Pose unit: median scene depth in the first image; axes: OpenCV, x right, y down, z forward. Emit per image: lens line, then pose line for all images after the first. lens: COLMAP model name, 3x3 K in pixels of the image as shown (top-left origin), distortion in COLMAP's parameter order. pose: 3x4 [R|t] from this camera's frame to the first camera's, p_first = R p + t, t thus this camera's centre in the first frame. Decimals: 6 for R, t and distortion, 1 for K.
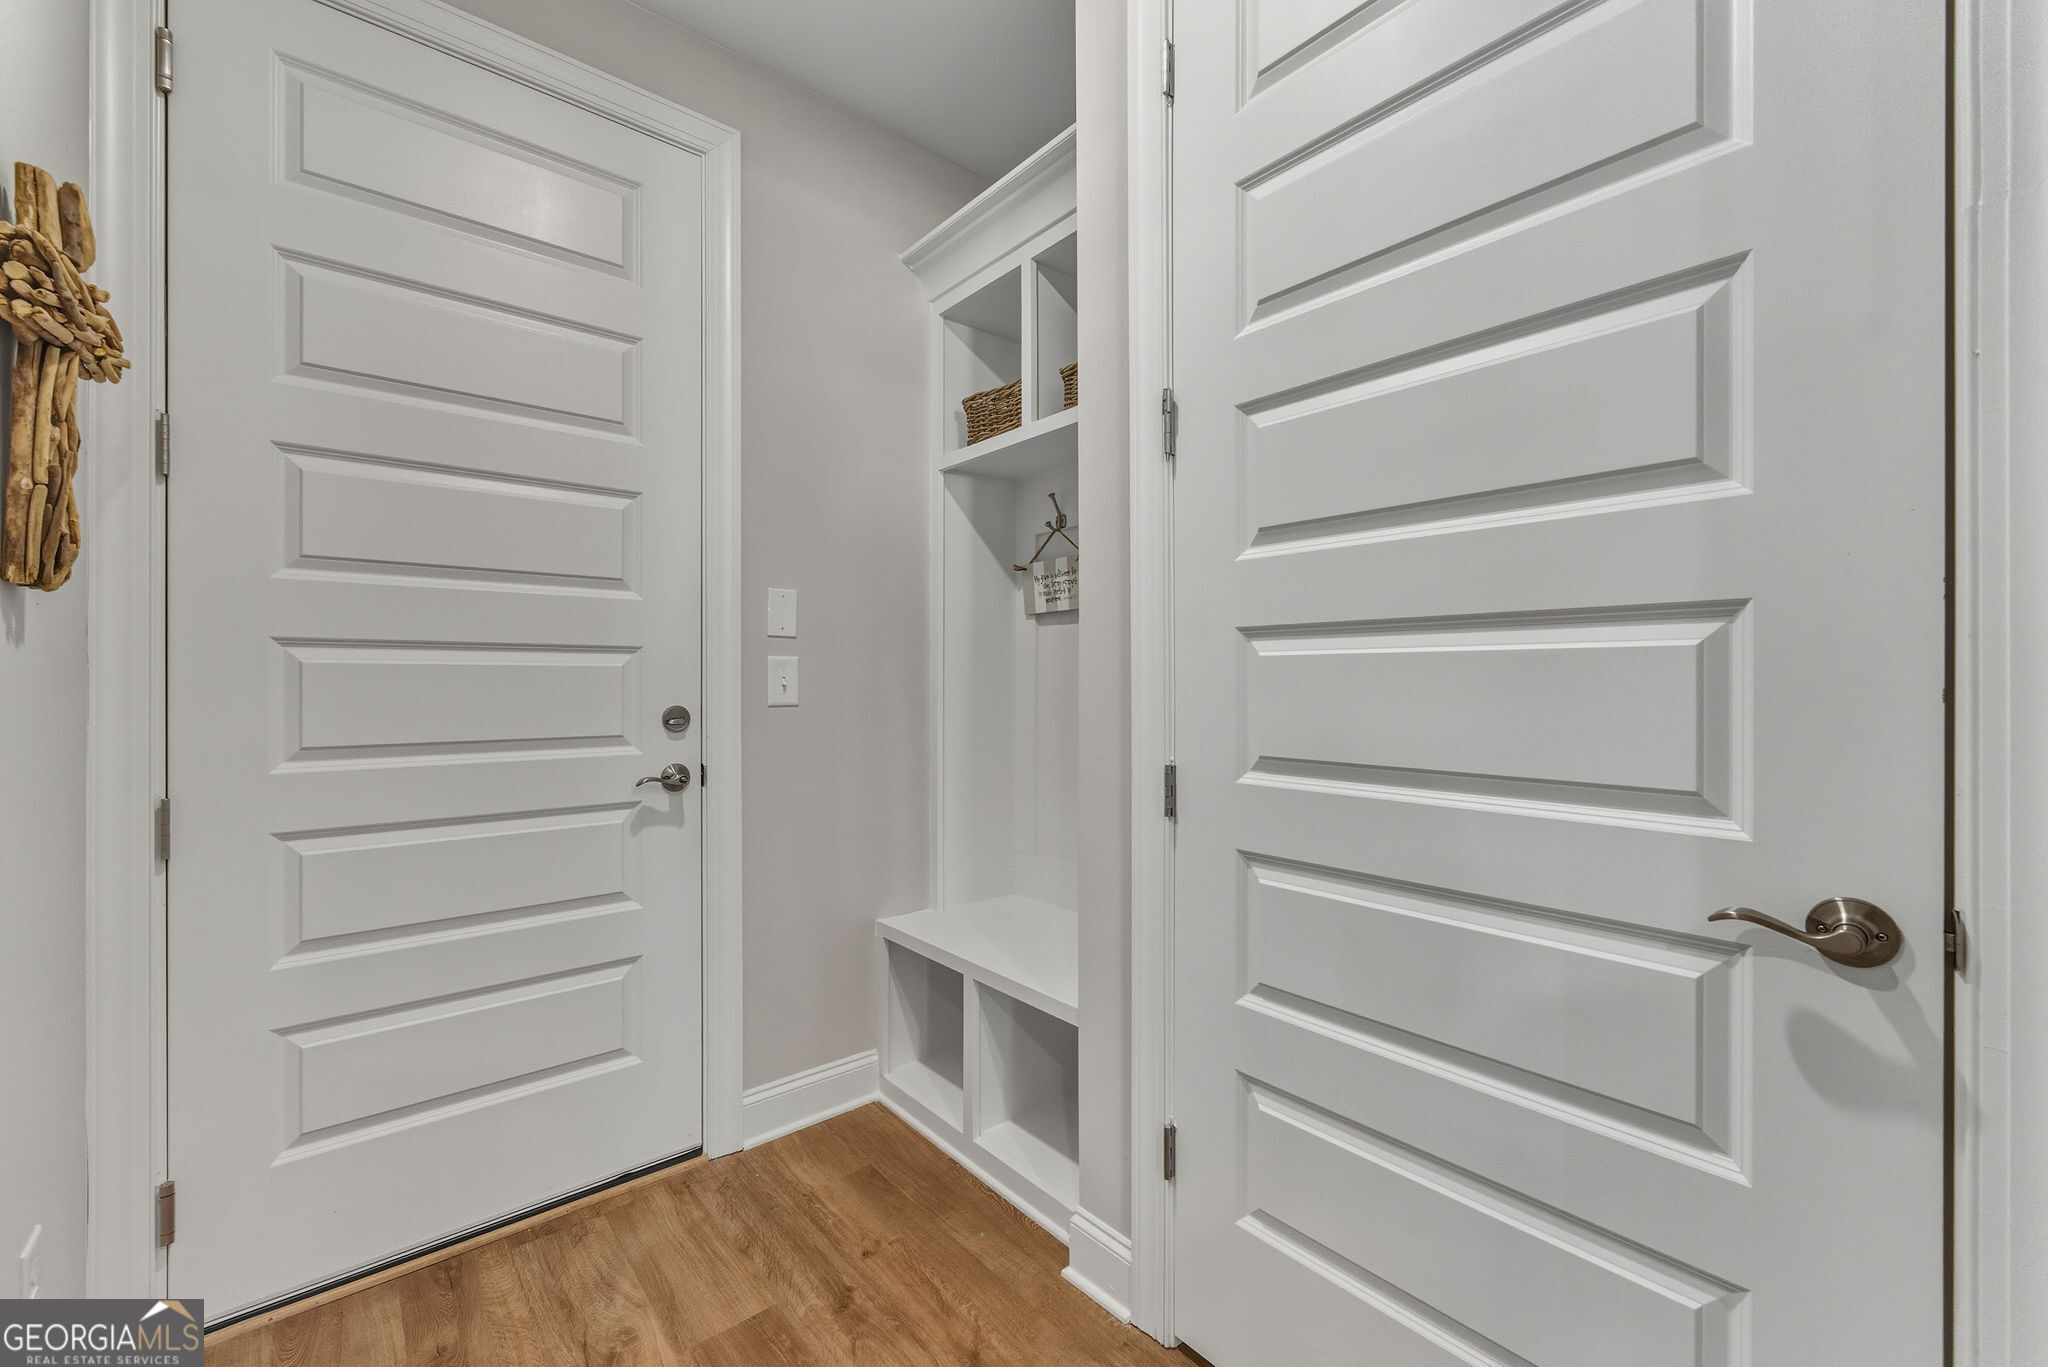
lens RADIAL K [[832.3, 0, 1029.9], [0, 832.3, 681.9], [0, 0, 1]] dist [-0.002505, -0.000192]
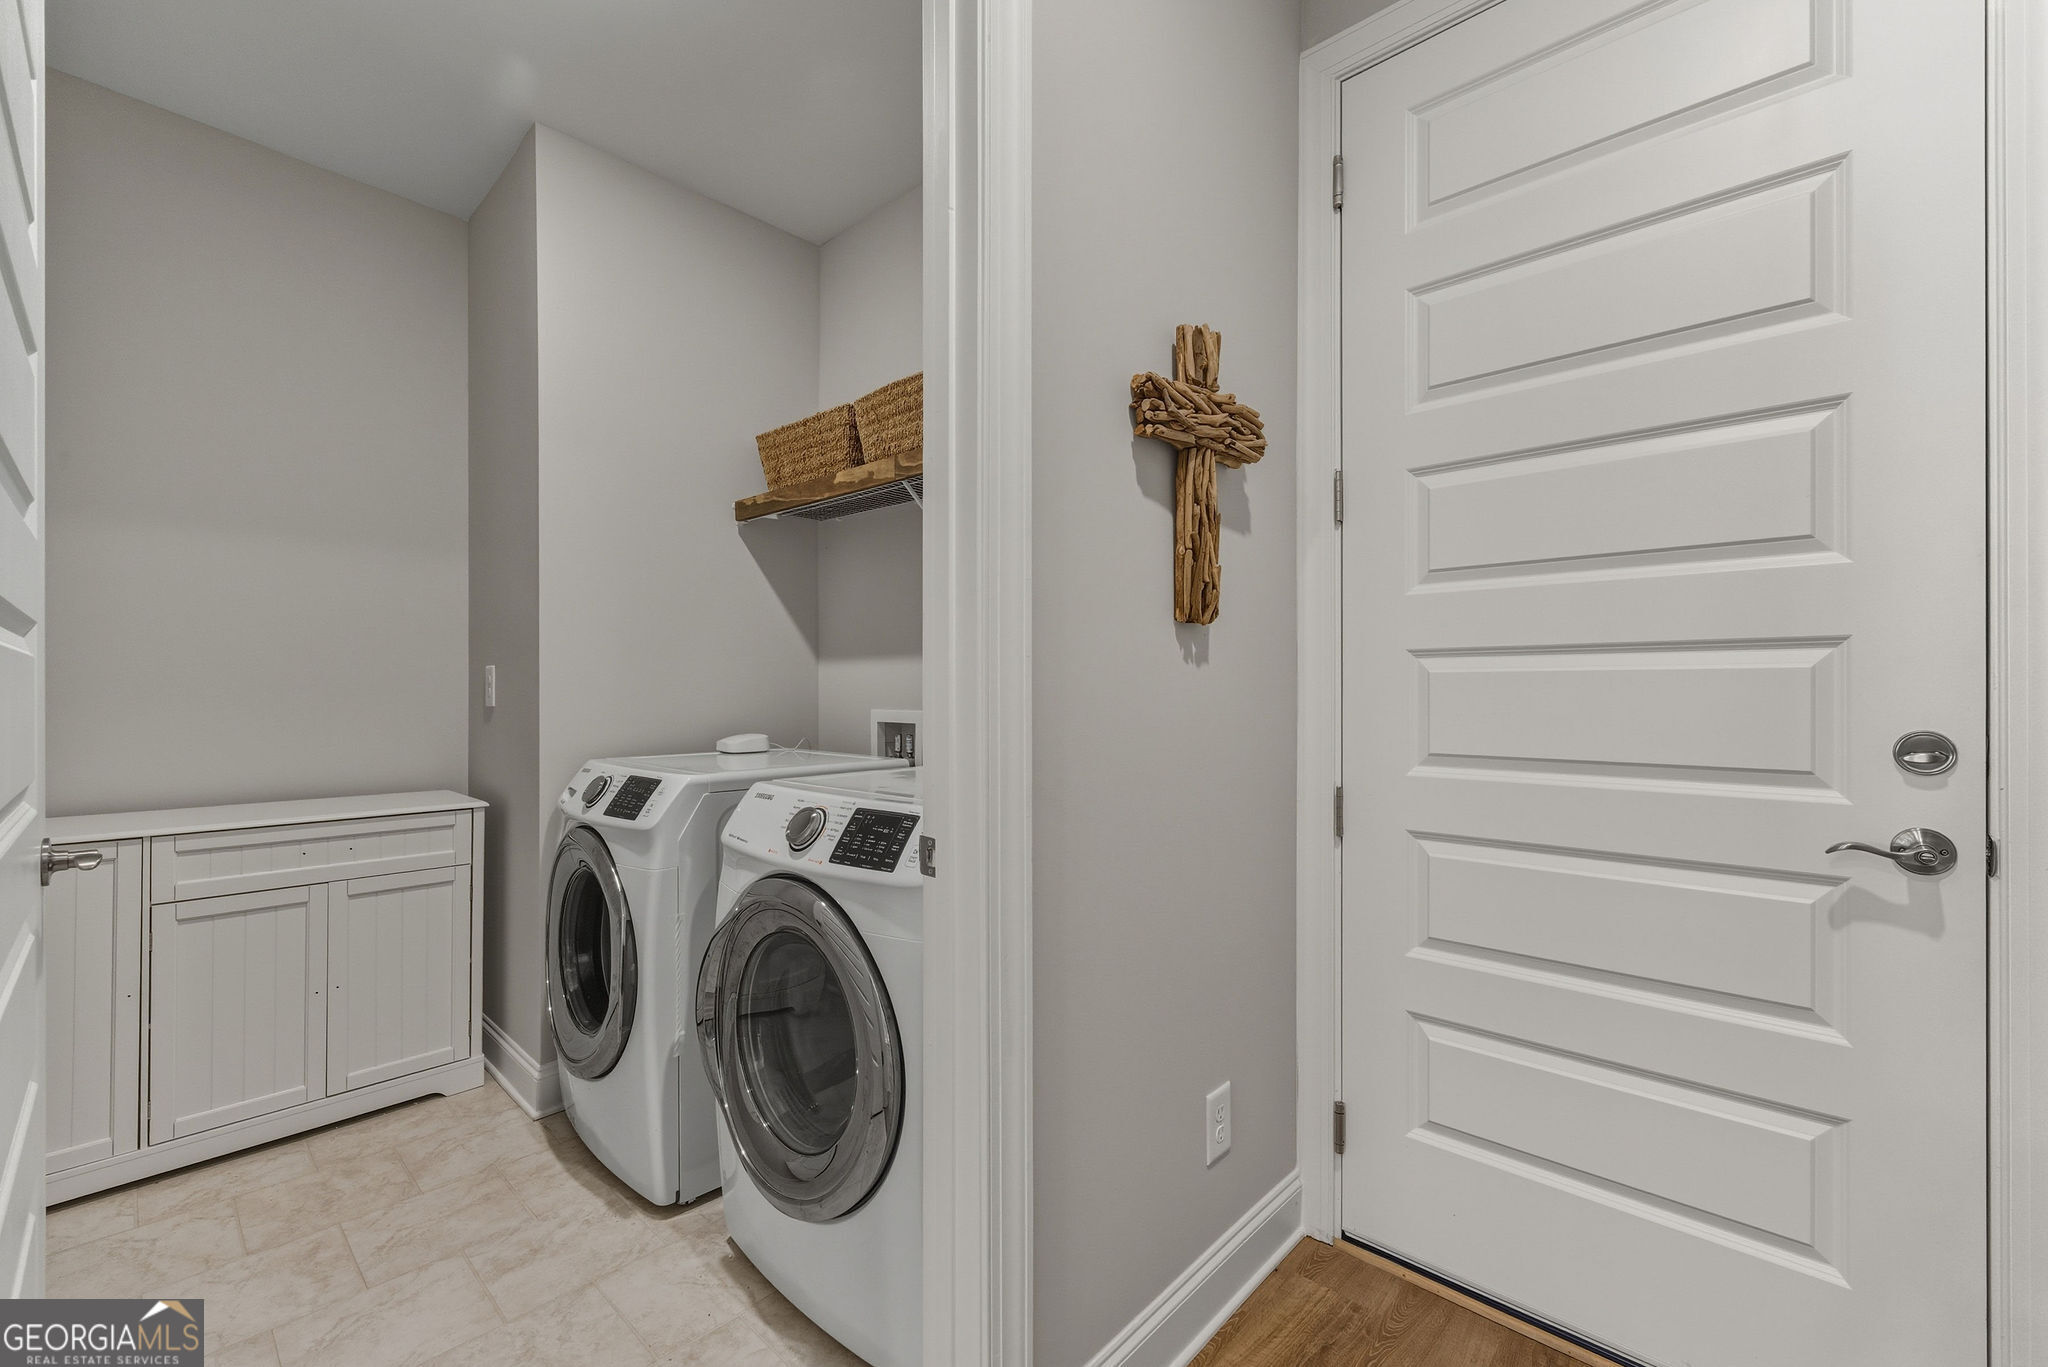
lens RADIAL K [[832.3, 0, 1028.1], [0, 832.3, 689.4], [0, 0, 1]] dist [-0.002505, -0.000192]
pose [[0.120324, -0.001260, -0.992734, 0.089890], [0.000163, 0.999999, -0.001249, -0.000374], [0.992735, -0.000011, 0.120325, 0.305409]]
